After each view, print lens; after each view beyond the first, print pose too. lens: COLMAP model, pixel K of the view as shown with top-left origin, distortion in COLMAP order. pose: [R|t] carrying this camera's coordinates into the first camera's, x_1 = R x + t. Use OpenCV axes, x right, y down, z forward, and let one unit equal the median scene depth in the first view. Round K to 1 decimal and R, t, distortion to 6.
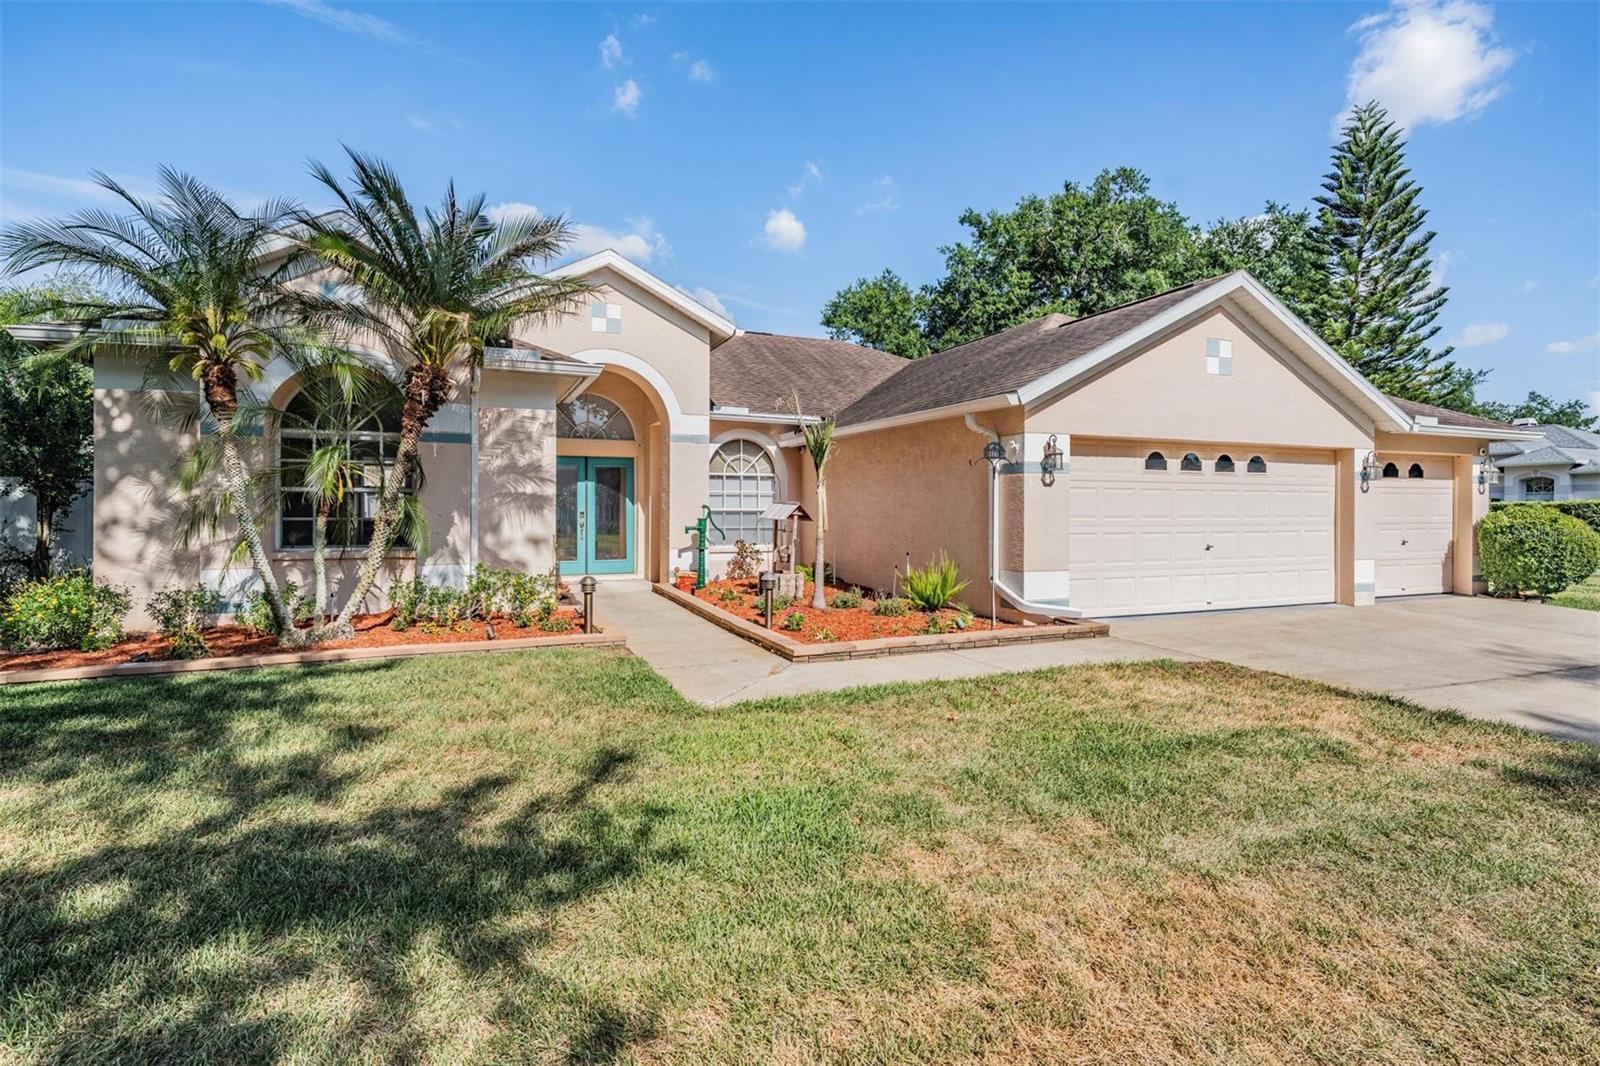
lens RADIAL K [[799.0, 0, 800.3], [0, 799.0, 515.0], [0, 0, 1]] dist [-0.006043, -0.000634]
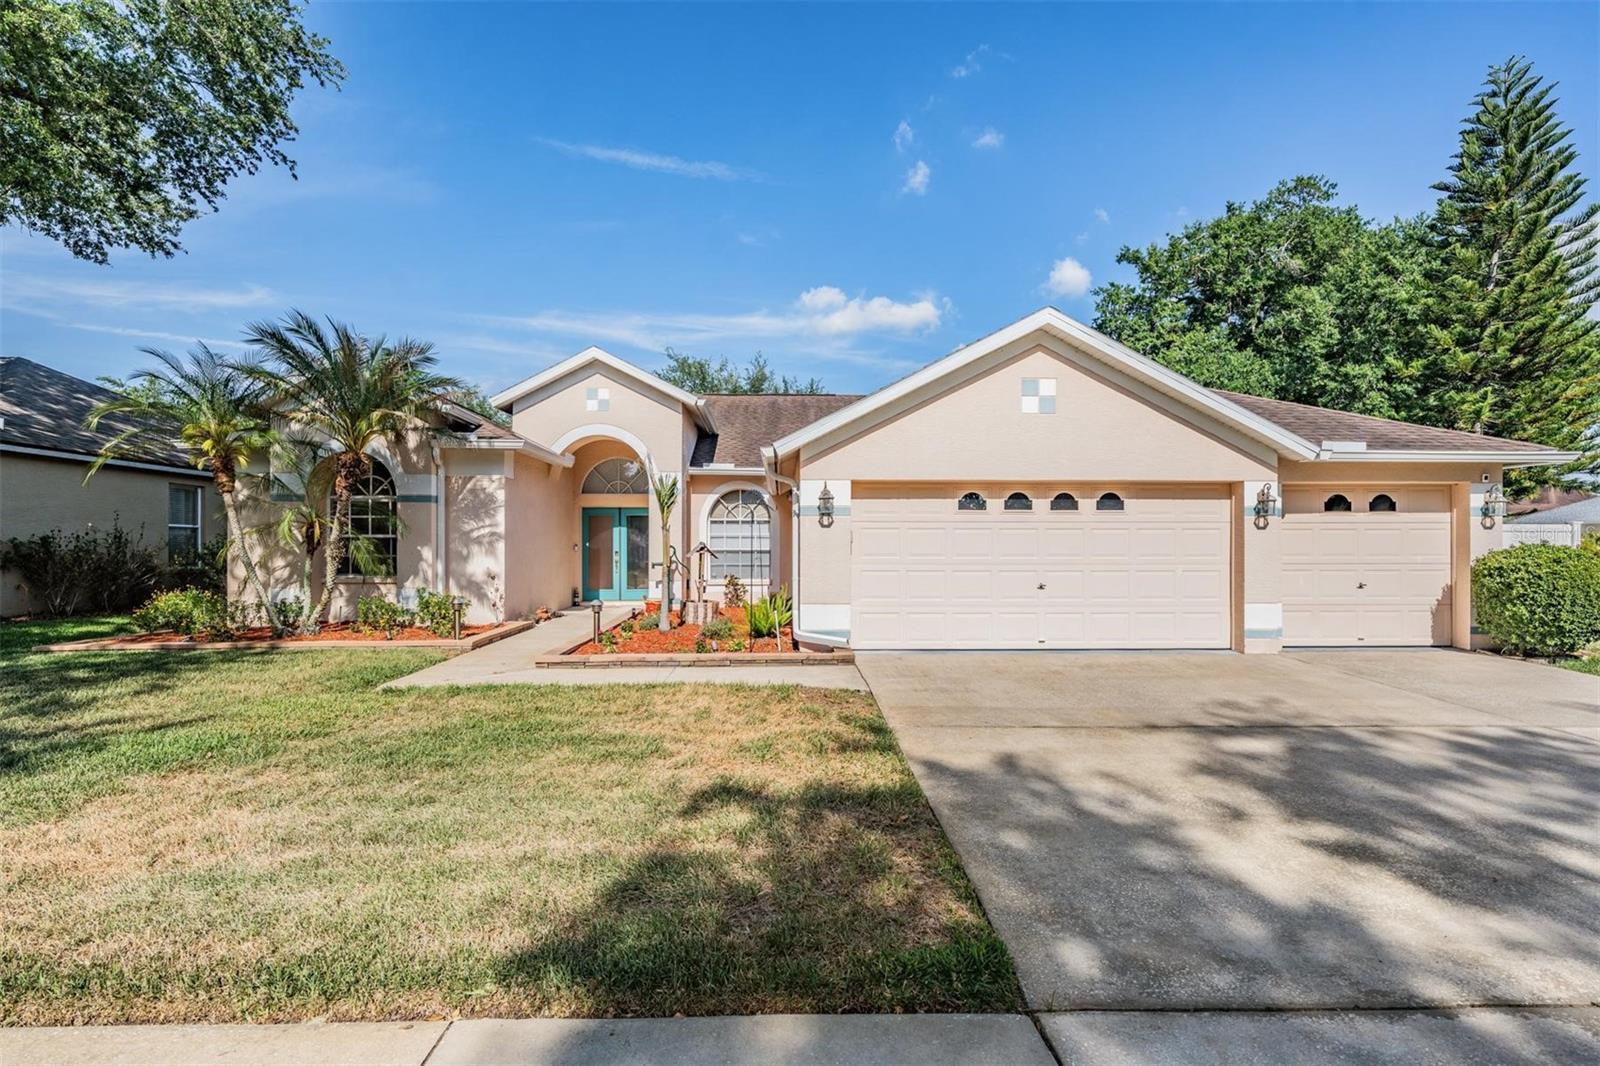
lens RADIAL K [[724.5, 0, 801.2], [0, 724.5, 554.4], [0, 0, 1]] dist [0.014304, -0.009778]
pose [[0.932283, 0.000908, -0.361730, 0.461478], [-0.000886, 1.000000, 0.000227, 0.000777], [0.361730, 0.000109, 0.932283, 0.034146]]
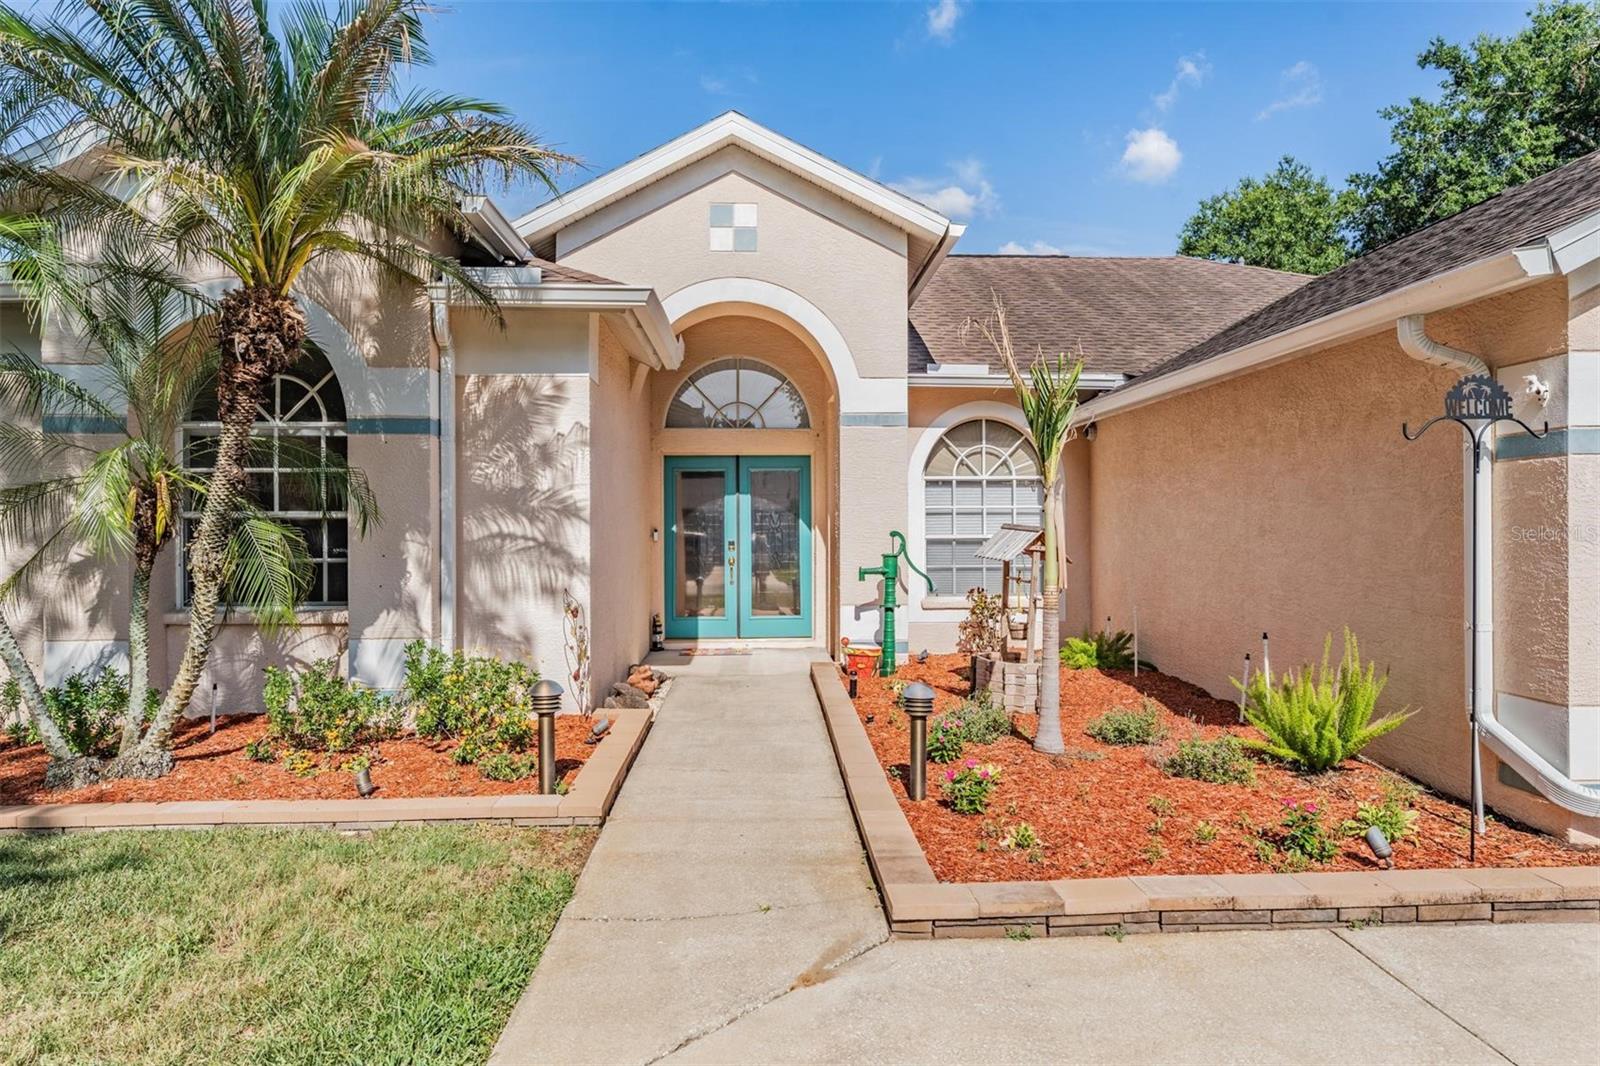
lens RADIAL K [[1002.2, 0, 800.0], [0, 1002.2, 533.0], [0, 0, 1]] dist [0.003121, 0.001394]
pose [[0.935376, -0.003439, -0.353638, 0.072437], [0.003180, 0.999994, -0.001311, -0.010443], [0.353640, 0.000102, 0.935382, 0.288453]]
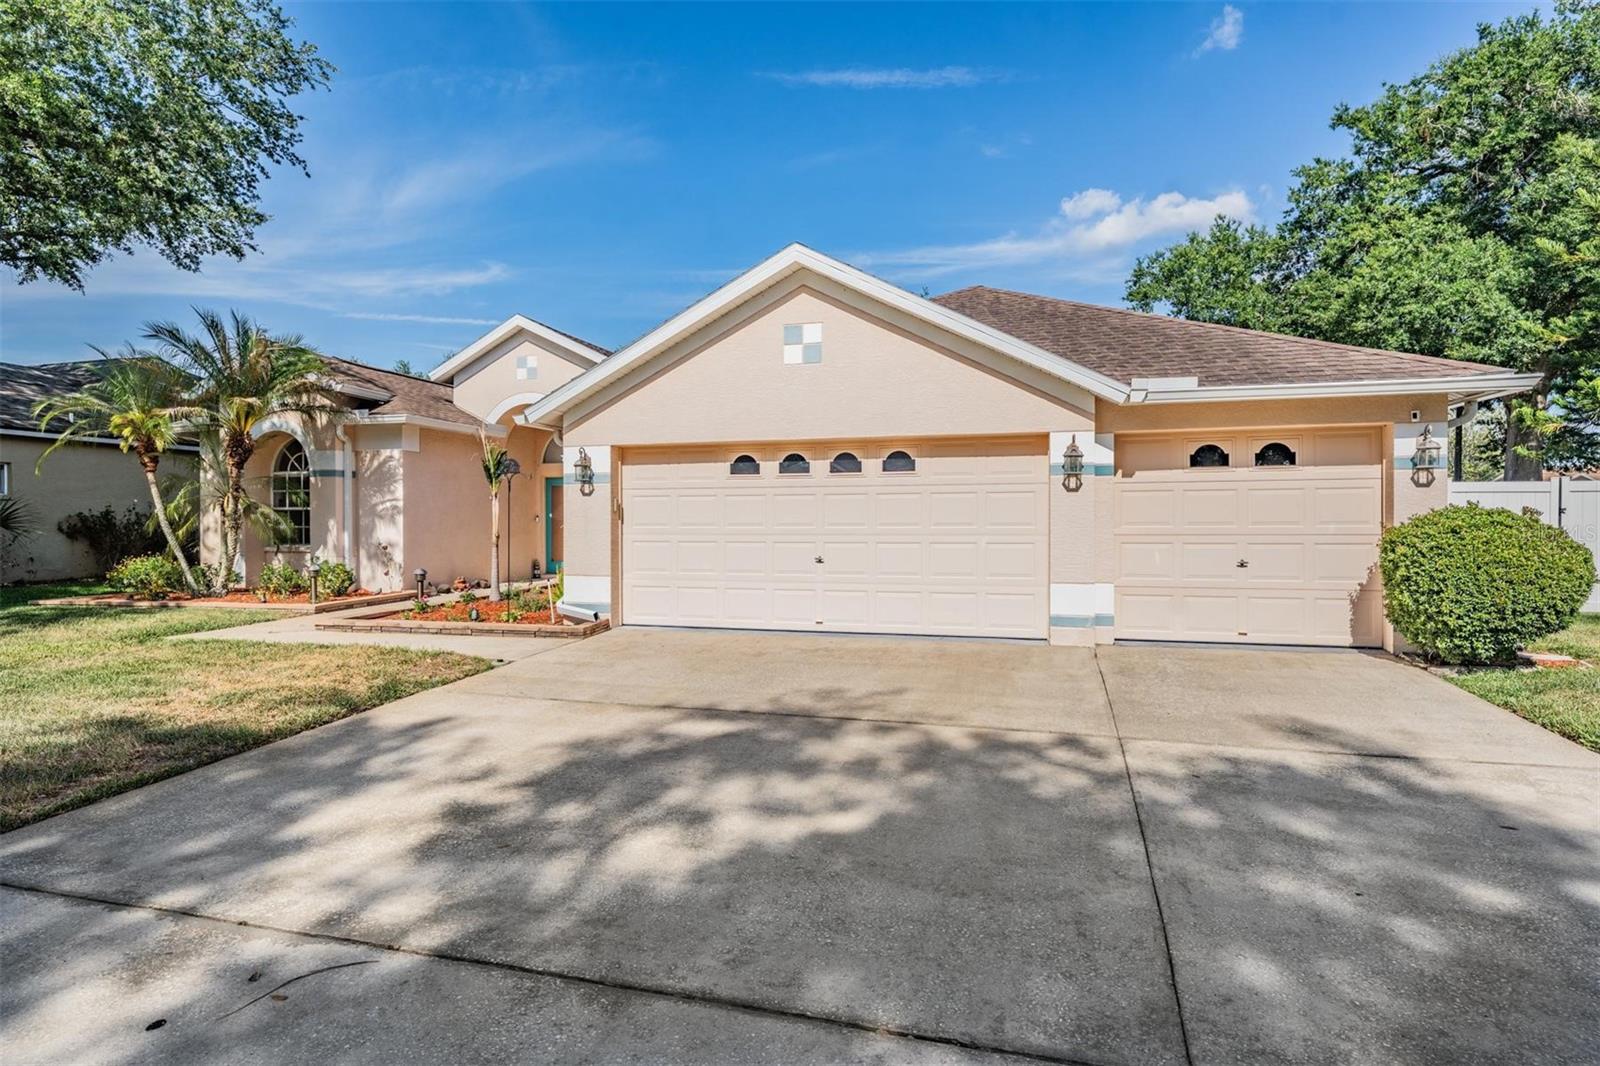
lens RADIAL K [[857.8, 0, 793.1], [0, 857.8, 533.5], [0, 0, 1]] dist [0.002574, 0.001295]
pose [[0.780575, 0.004150, -0.625049, 0.889100], [0.000629, 0.999972, 0.007425, 0.003978], [0.625062, -0.006189, 0.780550, 0.200865]]
